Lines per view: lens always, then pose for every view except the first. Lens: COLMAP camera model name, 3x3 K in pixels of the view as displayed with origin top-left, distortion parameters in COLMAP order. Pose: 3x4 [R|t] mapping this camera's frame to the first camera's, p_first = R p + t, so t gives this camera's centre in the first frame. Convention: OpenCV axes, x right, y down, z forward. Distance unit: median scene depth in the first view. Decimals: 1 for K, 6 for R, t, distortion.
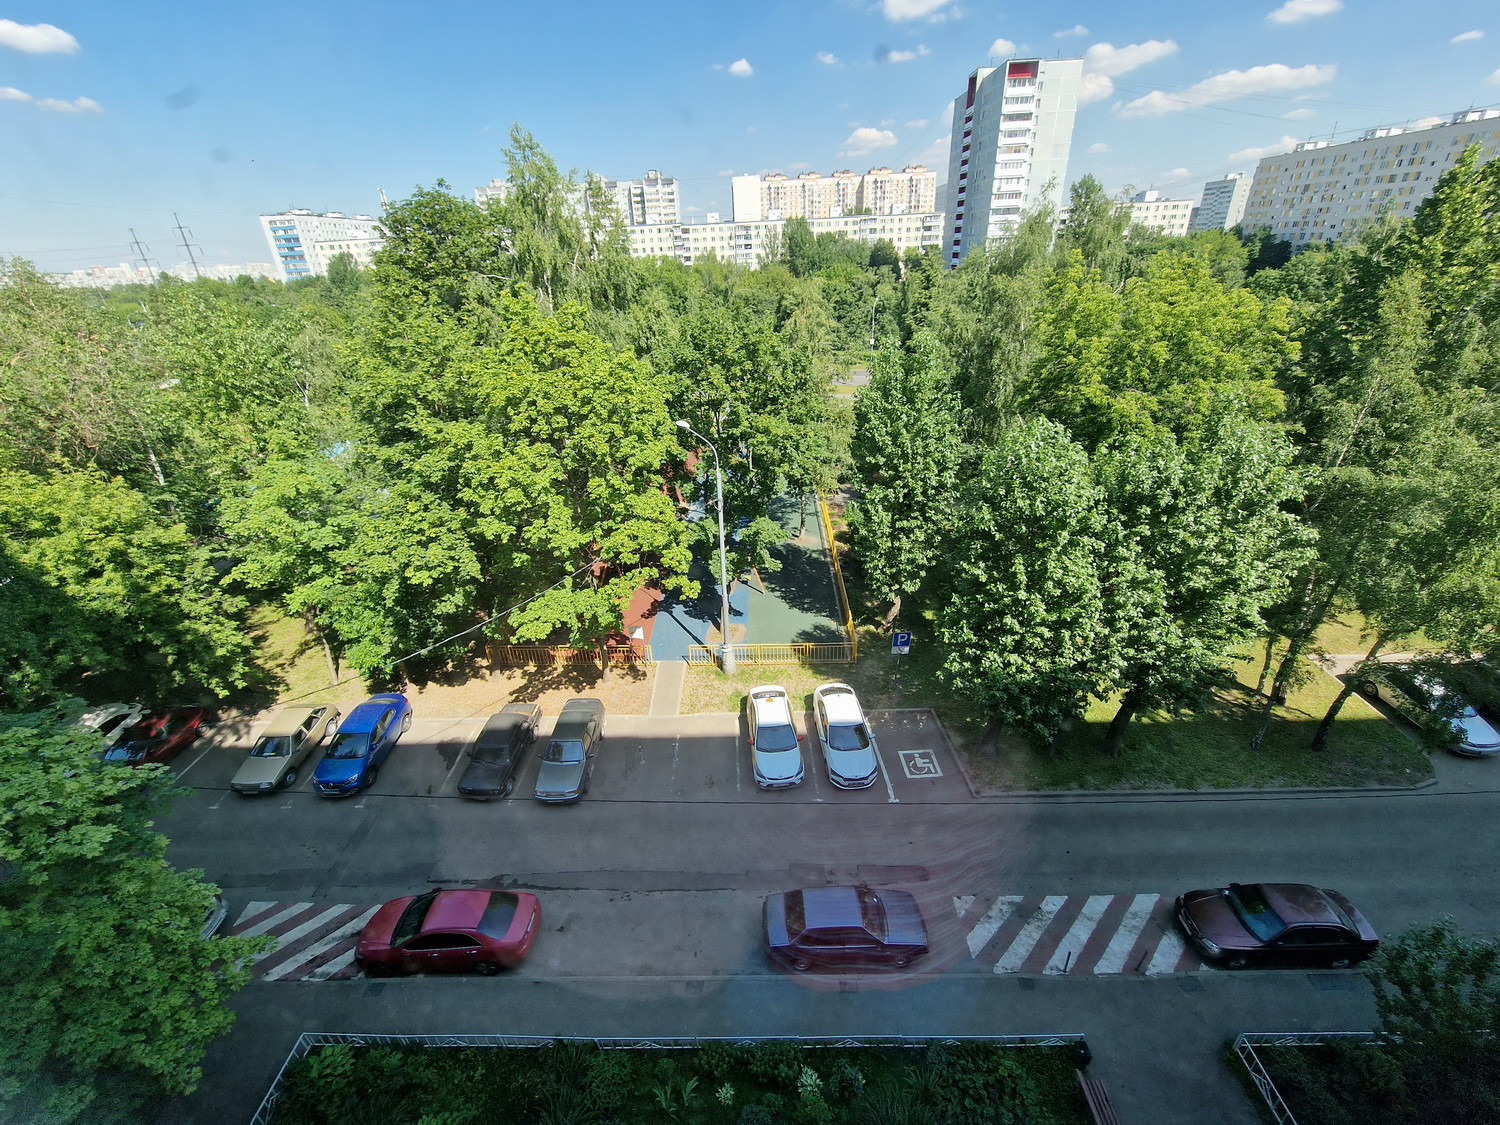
lens RADIAL K [[616.3, 0, 747.3], [0, 616.3, 564.9], [0, 0, 1]] dist [0.001124, -0.002535]
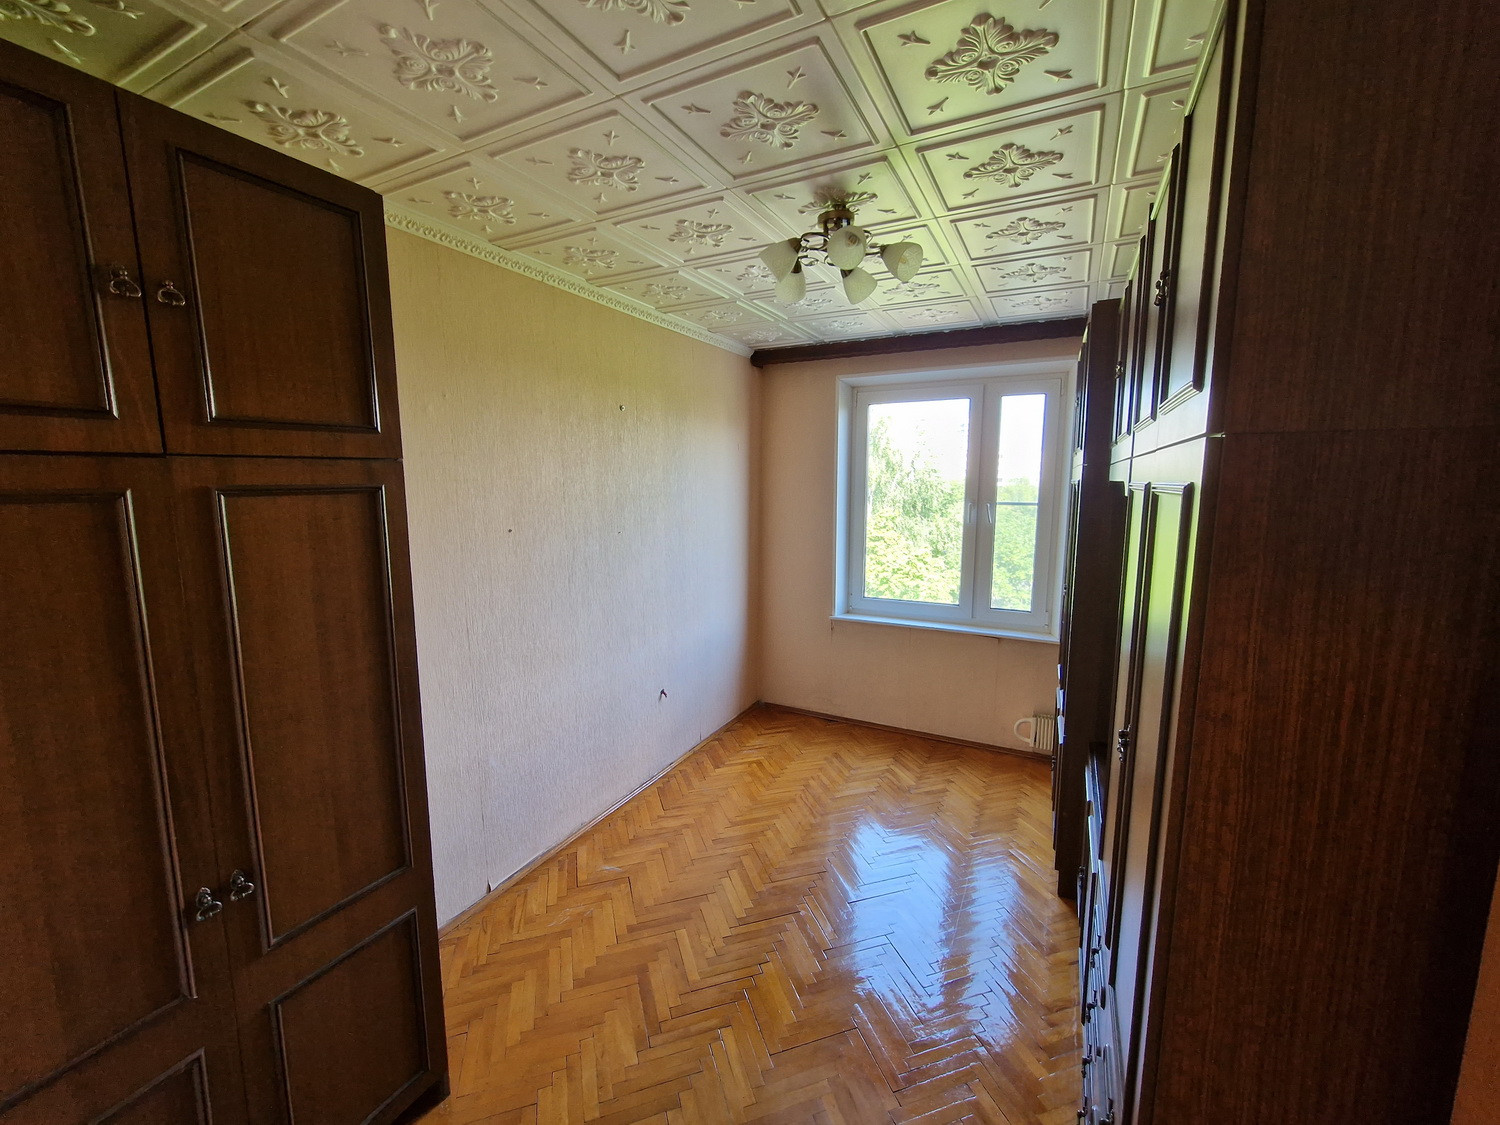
lens RADIAL K [[616.3, 0, 752.2], [0, 616.3, 560.8], [0, 0, 1]] dist [0.001124, -0.002535]
pose [[0.892078, 0.103217, -0.439935, 0.037111], [-0.238127, 0.934795, -0.263541, 0.073163], [0.384047, 0.339859, 0.858489, -0.158661]]
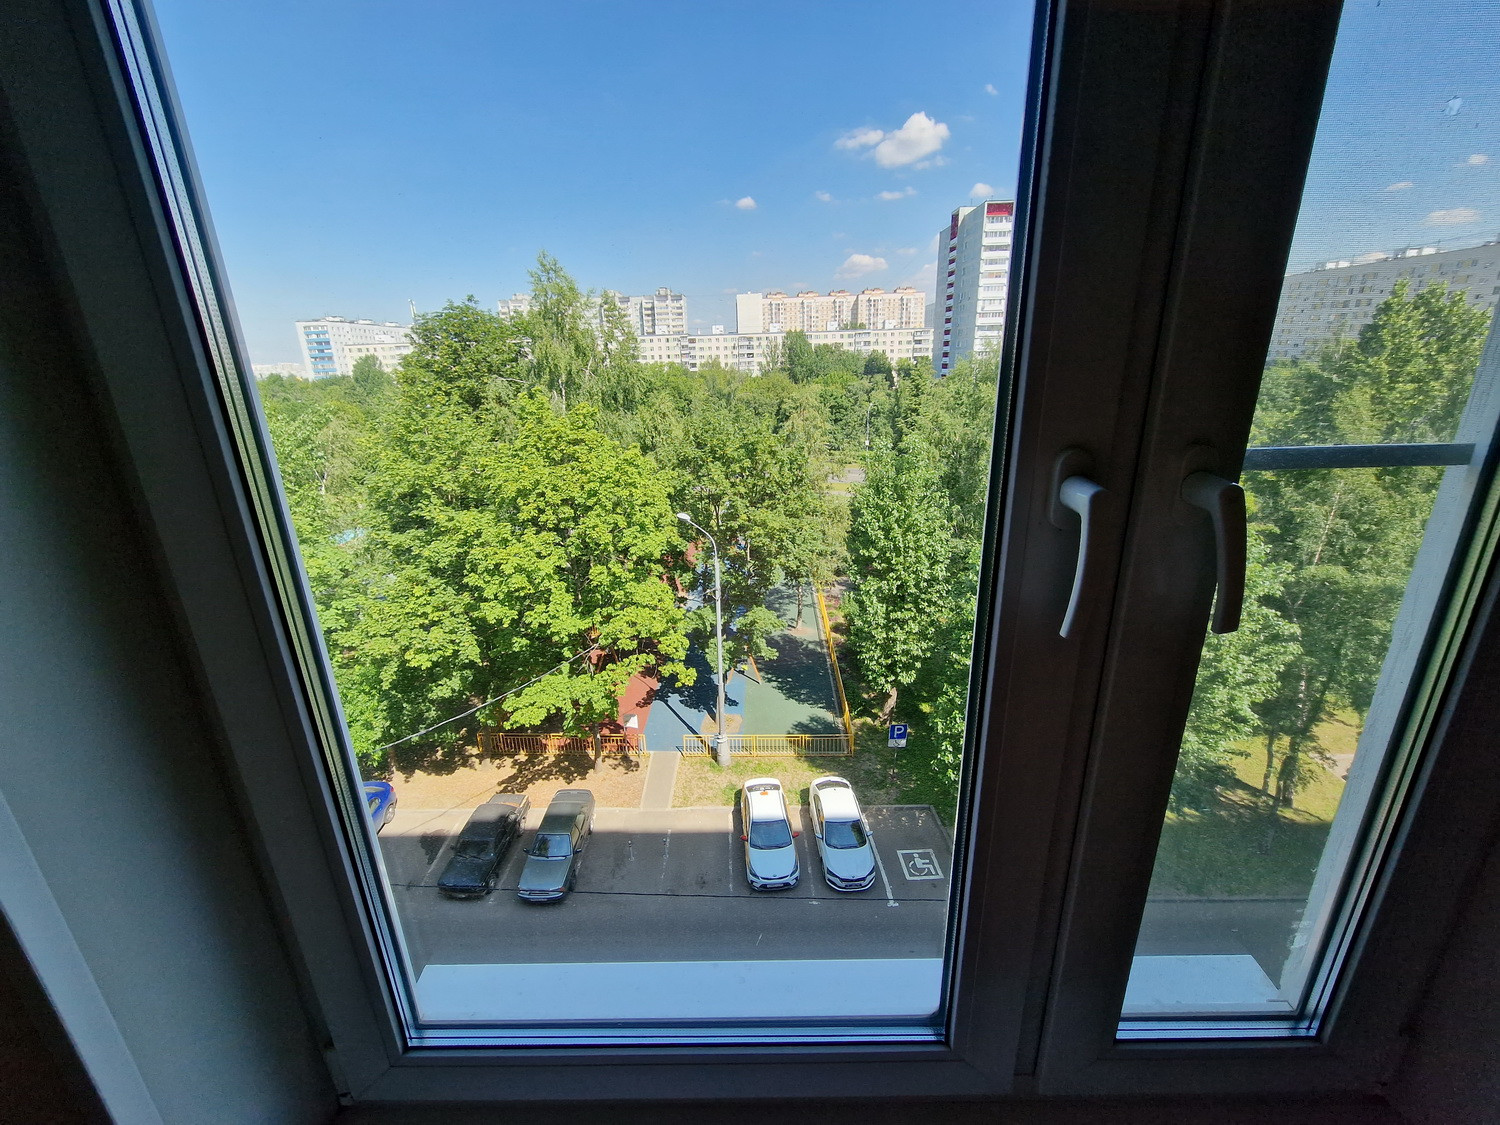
lens RADIAL K [[616.3, 0, 745.8], [0, 616.3, 565.3], [0, 0, 1]] dist [0.001124, -0.002535]
pose [[0.999896, 0.014344, -0.001438, 0.003335], [-0.014399, 0.988951, -0.147539, 0.006169], [-0.000694, 0.147545, 0.989055, -0.019812]]
